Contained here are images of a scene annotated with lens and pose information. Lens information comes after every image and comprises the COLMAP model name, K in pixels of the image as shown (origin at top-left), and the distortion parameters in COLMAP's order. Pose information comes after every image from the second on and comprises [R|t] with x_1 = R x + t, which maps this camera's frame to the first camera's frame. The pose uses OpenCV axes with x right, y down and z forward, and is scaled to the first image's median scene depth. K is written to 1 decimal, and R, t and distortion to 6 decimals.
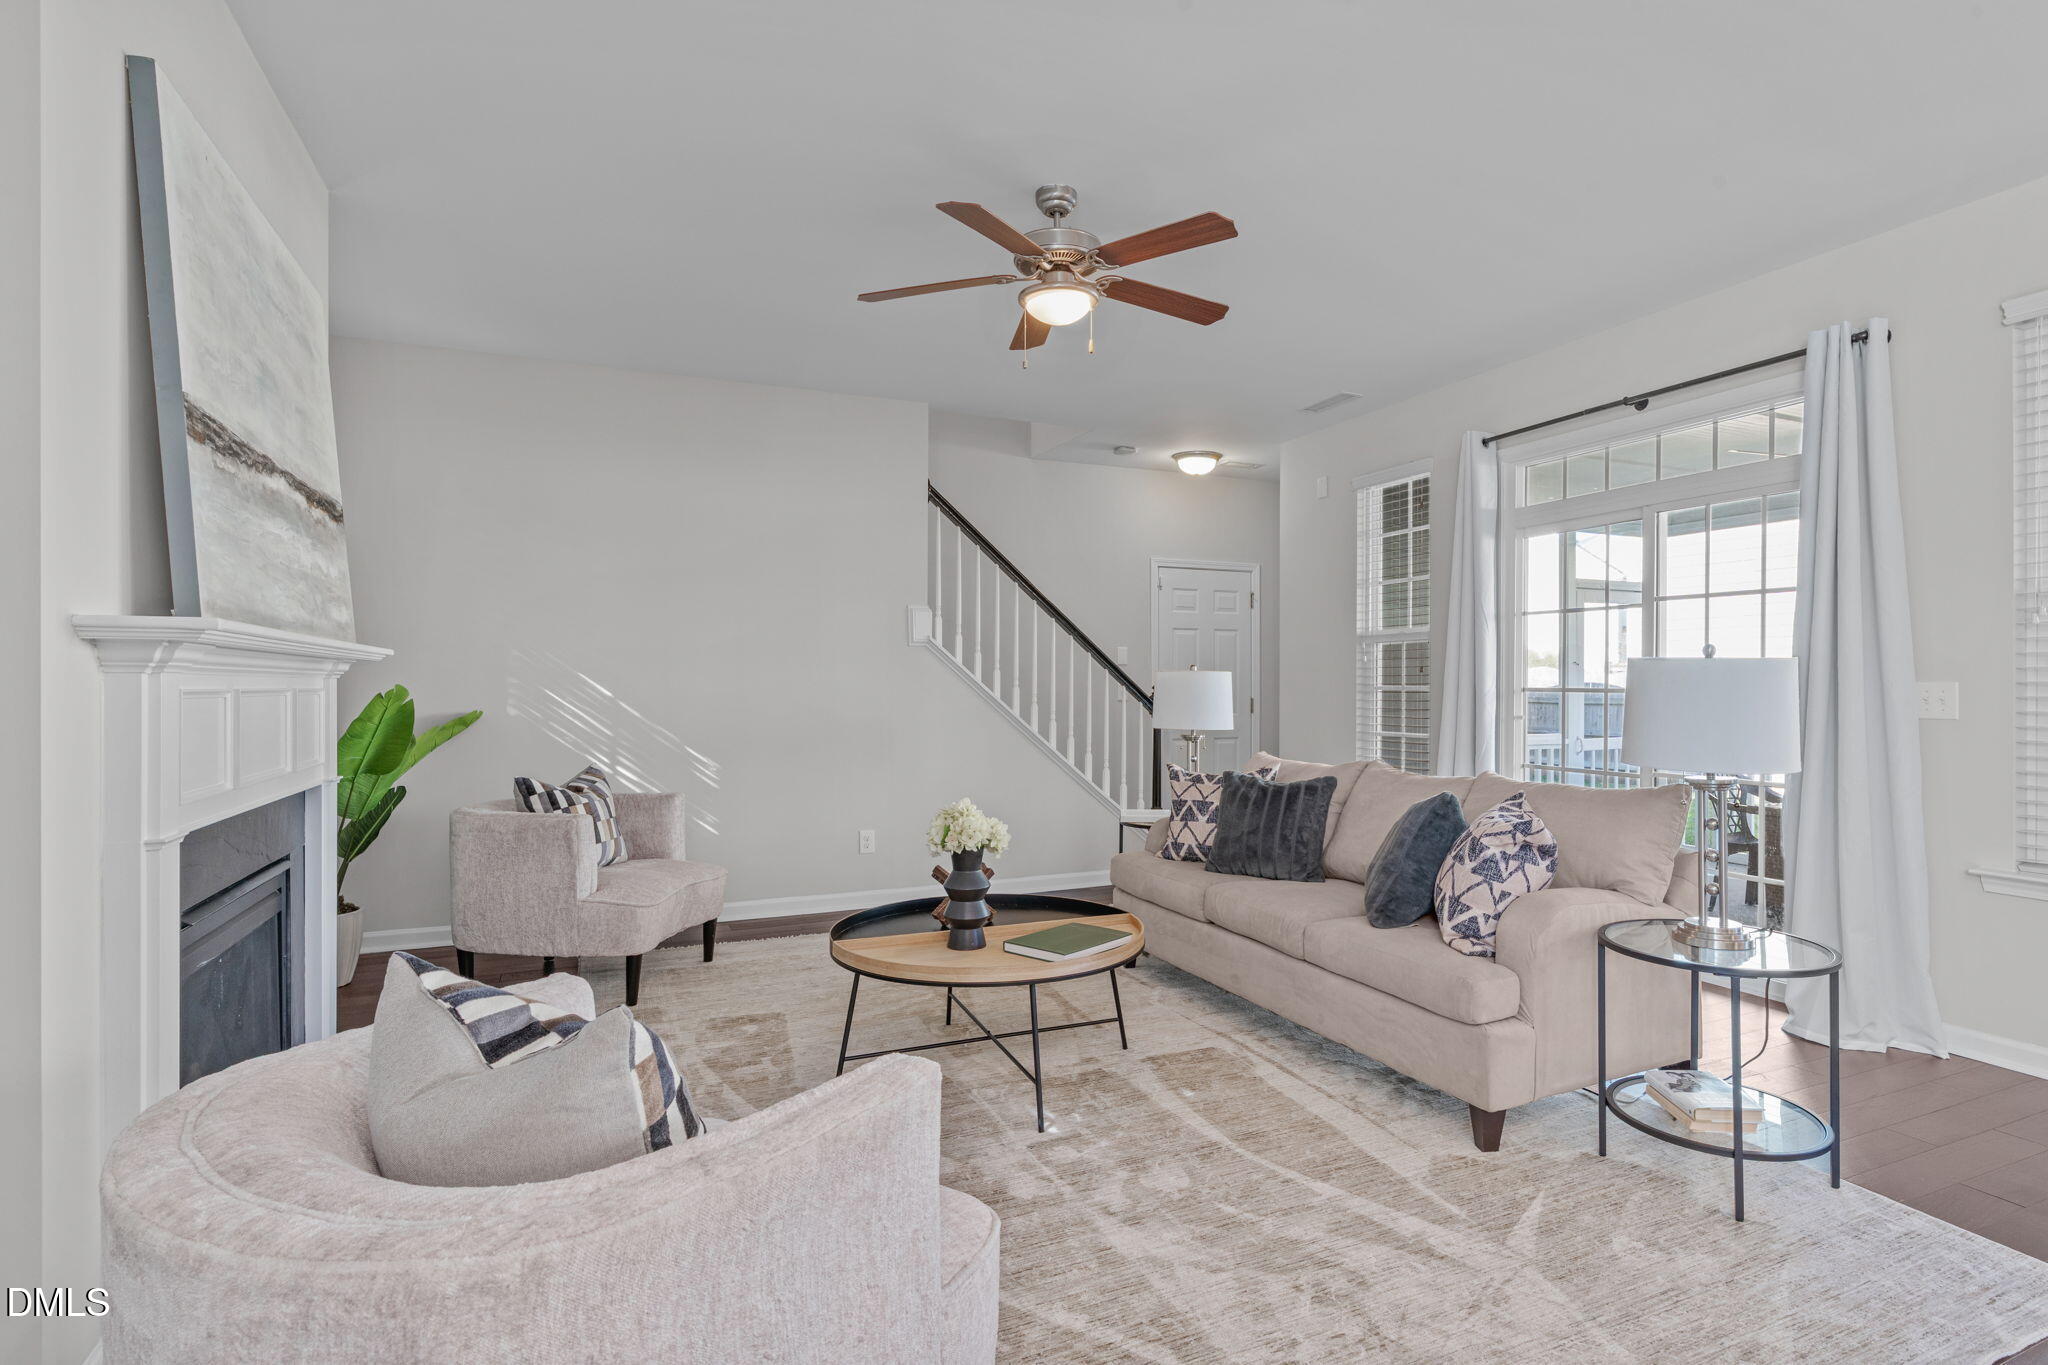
lens RADIAL K [[1028.0, 0, 1076.5], [0, 1028.0, 690.1], [0, 0, 1]] dist [-0.017331, 0.007956]
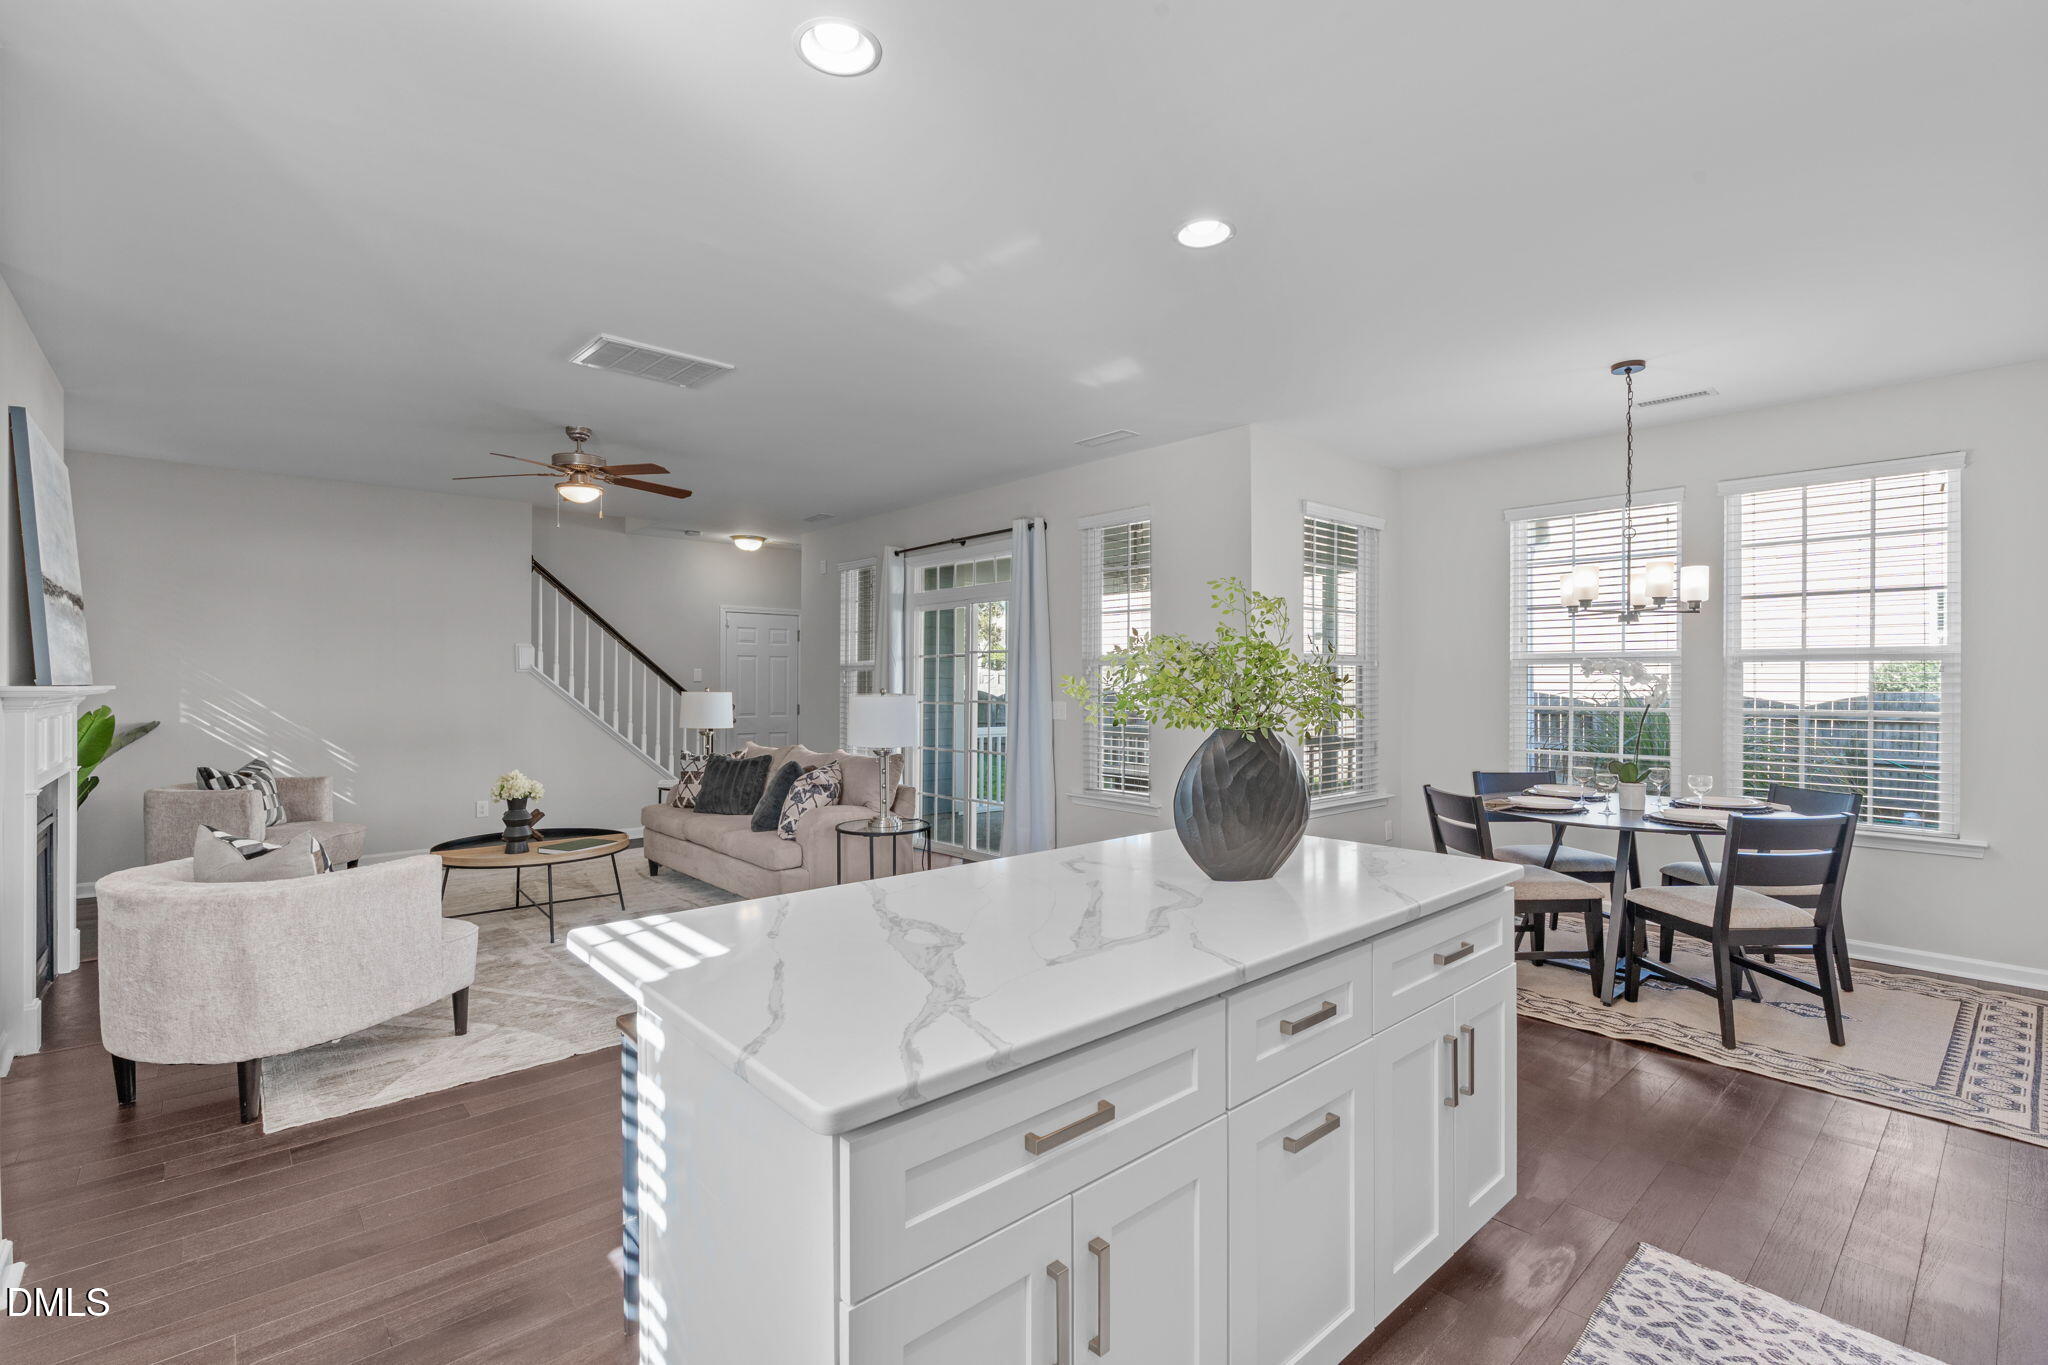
lens RADIAL K [[906.2, 0, 1028.3], [0, 906.2, 685.0], [0, 0, 1]] dist [-0.015600, 0.006338]
pose [[0.957386, 0.001333, 0.288807, 0.230760], [-0.000297, 0.999993, -0.003634, -0.029462], [-0.288810, 0.003393, 0.957380, -0.605137]]
